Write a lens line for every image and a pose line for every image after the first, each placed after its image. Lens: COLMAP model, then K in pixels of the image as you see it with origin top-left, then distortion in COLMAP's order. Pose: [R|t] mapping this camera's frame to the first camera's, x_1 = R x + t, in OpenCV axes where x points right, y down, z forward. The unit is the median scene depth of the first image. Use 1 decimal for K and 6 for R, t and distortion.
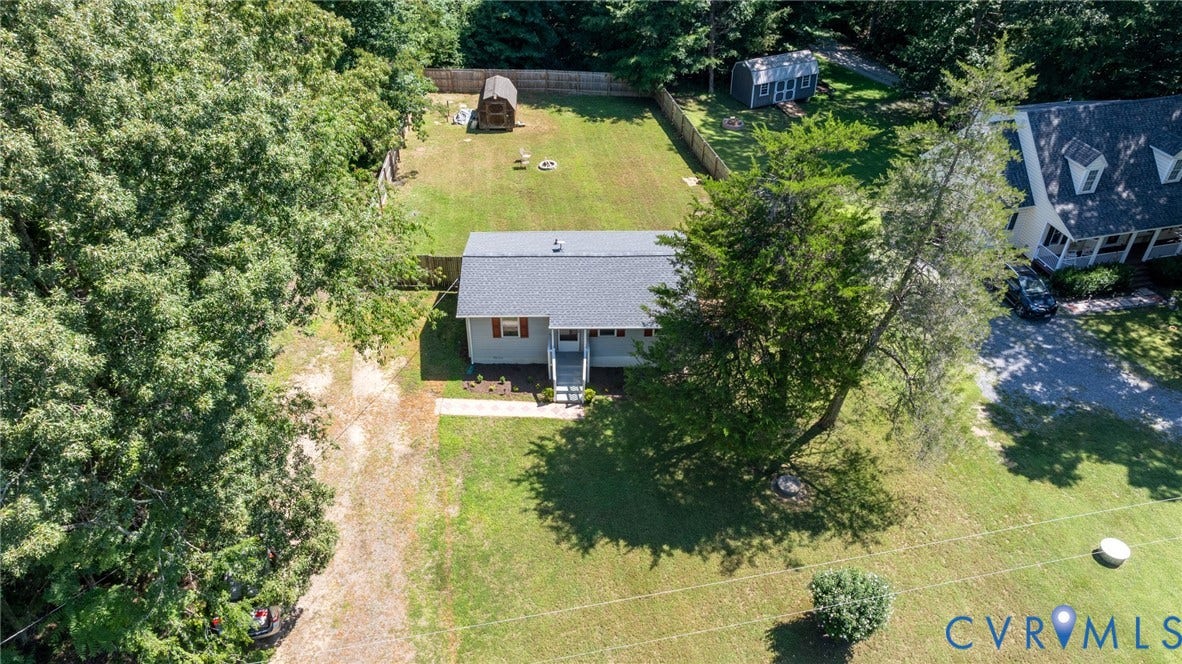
lens RADIAL K [[834.3, 0, 591.0], [0, 834.3, 329.5], [0, 0, 1]] dist [-0.022497, -0.001041]
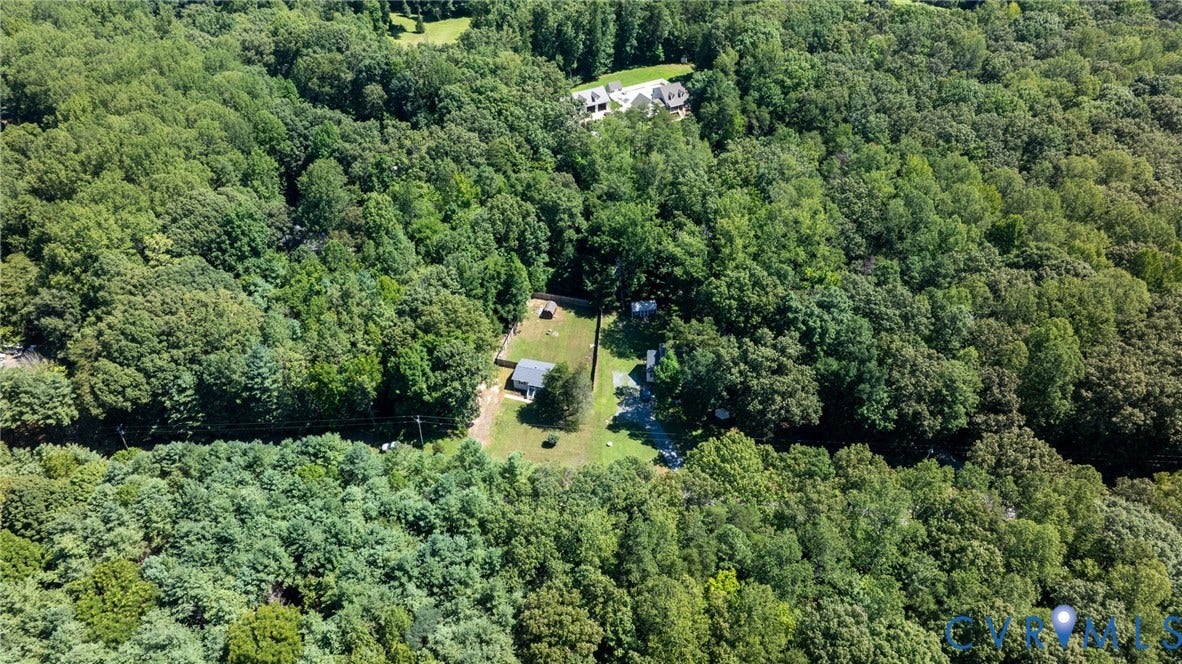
lens RADIAL K [[834.3, 0, 597.0], [0, 834.3, 330.8], [0, 0, 1]] dist [-0.022497, -0.001041]
pose [[0.960591, 0.165525, -0.223308, 1.481826], [-0.160362, 0.986198, 0.041190, -0.620110], [0.227044, -0.003756, 0.973877, -3.985689]]
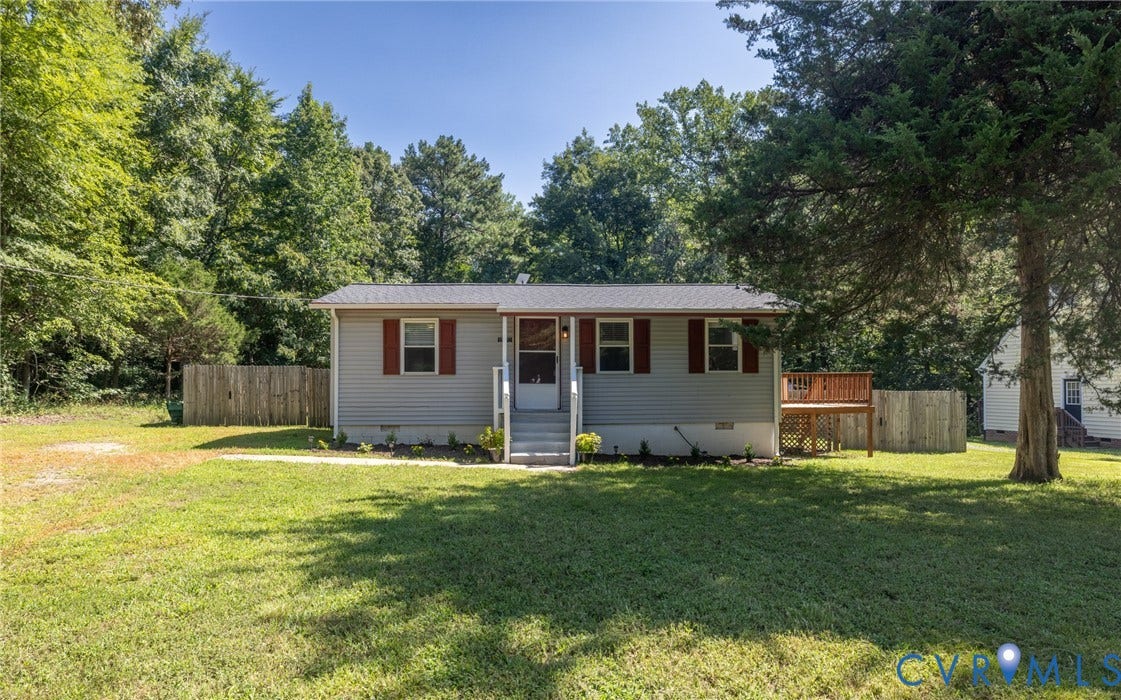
lens RADIAL K [[694.3, 0, 561.9], [0, 694.3, 366.3], [0, 0, 1]] dist [-0.007447, -0.000166]
pose [[0.999547, -0.009308, 0.028624, -0.025381], [0.025017, 0.785684, -0.618121, 0.279491], [-0.016736, 0.618558, 0.785561, 0.717270]]
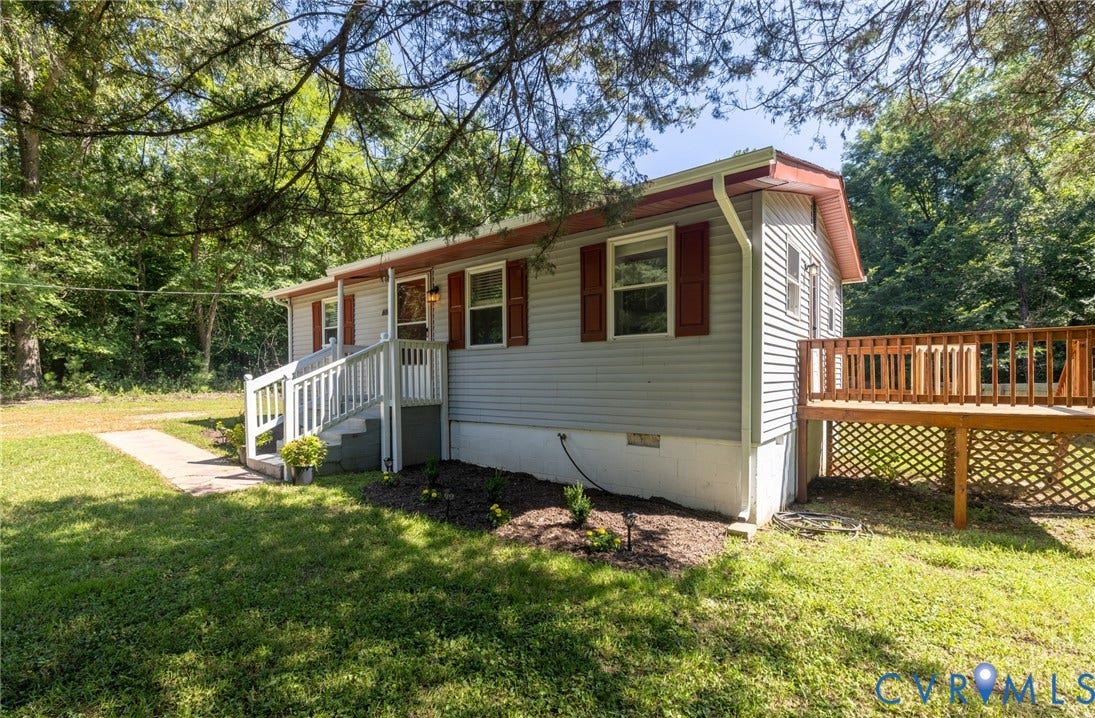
lens RADIAL K [[485.7, 0, 498.3], [0, 485.7, 384.7], [0, 0, 1]] dist [0.000610, 0.000078]
pose [[0.748401, 0.001795, -0.663244, 0.159915], [-0.390527, 0.809461, -0.438477, 0.114659], [0.536083, 0.587171, 0.606502, 0.949987]]
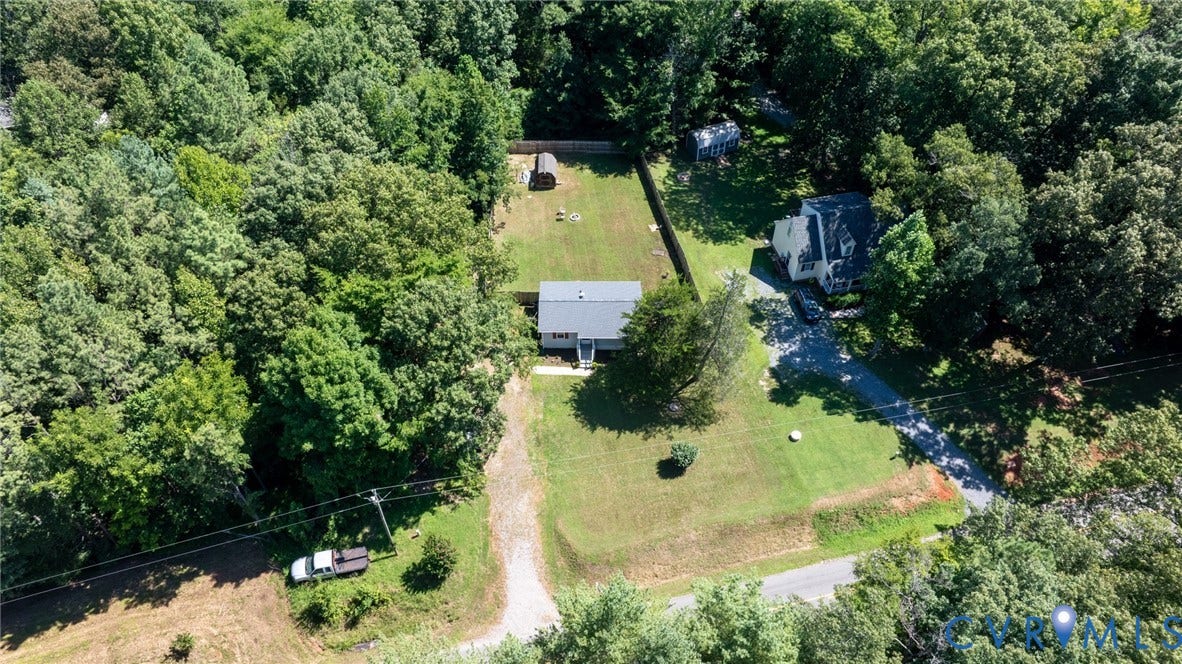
lens RADIAL K [[834.3, 0, 588.5], [0, 834.3, 334.0], [0, 0, 1]] dist [-0.022497, -0.001041]
pose [[0.999616, 0.007736, -0.026600, 0.043564], [-0.002408, 0.980849, 0.194754, -0.476966], [0.027597, -0.194616, 0.980491, -1.316355]]
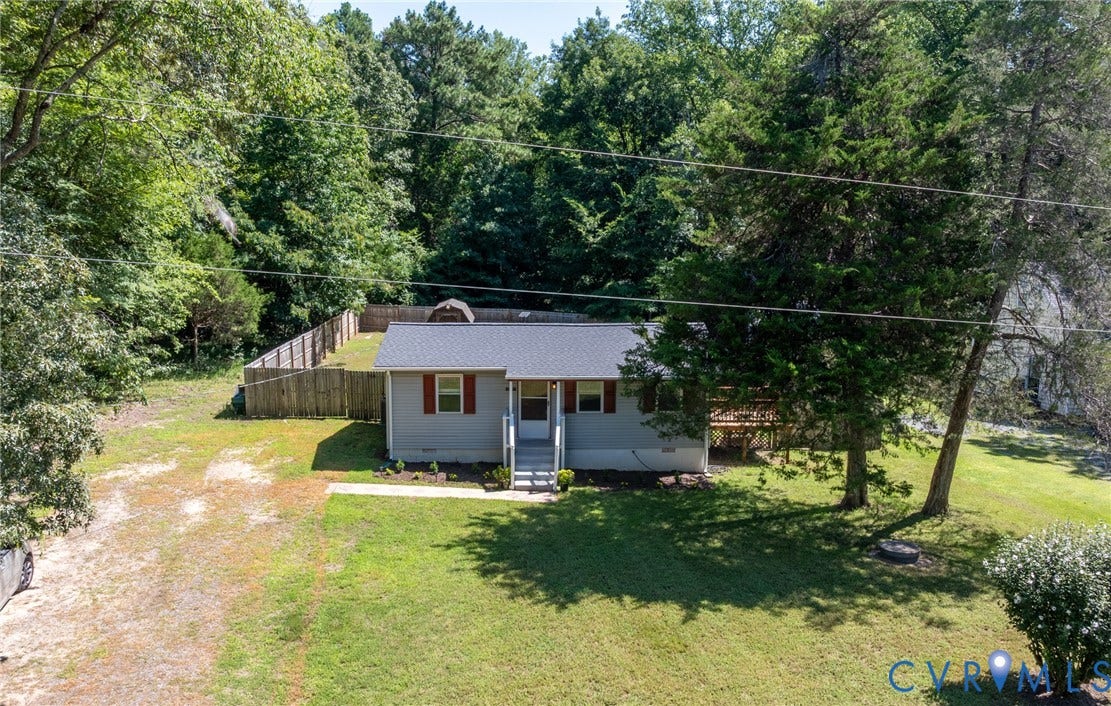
lens RADIAL K [[933.8, 0, 569.1], [0, 933.8, 344.9], [0, 0, 1]] dist [-0.018124, -0.004422]
pose [[0.999905, -0.005711, 0.012557, -0.007590], [0.011099, 0.873623, -0.486476, 0.358157], [-0.008192, 0.486569, 0.873604, 0.321129]]
